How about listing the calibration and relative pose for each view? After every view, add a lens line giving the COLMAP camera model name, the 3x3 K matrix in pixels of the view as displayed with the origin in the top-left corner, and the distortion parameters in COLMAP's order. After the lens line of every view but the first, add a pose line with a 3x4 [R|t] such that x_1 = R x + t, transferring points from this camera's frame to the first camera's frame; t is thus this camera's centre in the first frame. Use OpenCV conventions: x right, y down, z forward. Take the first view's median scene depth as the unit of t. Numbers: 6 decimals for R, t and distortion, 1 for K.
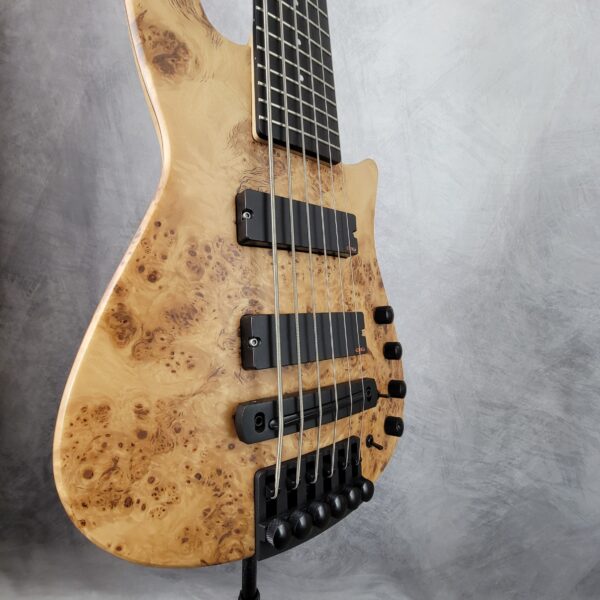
lens RADIAL K [[314.7, 0, 300.0], [0, 314.7, 300.0], [0, 0, 1]] dist [0.001469, -0.000457]
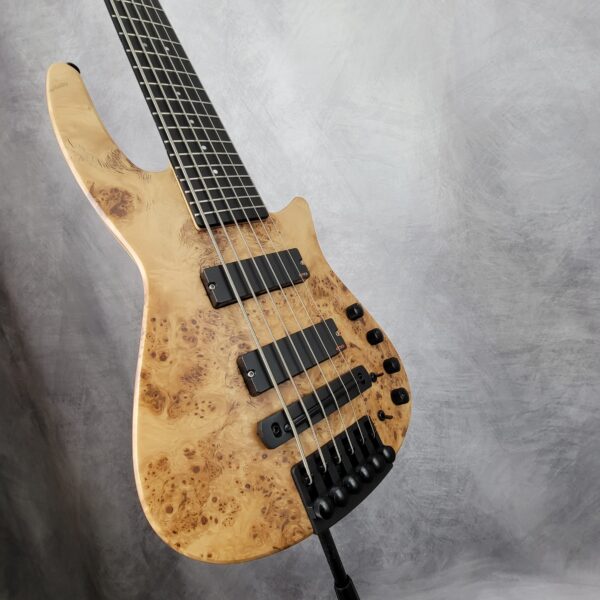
lens RADIAL K [[314.7, 0, 300.0], [0, 314.7, 300.0], [0, 0, 1]] dist [0.001469, -0.000457]
pose [[0.923064, -0.382766, -0.037994, 0.211073], [0.379603, 0.922449, -0.070636, 0.018437], [0.062085, 0.050779, 0.996778, -0.313842]]
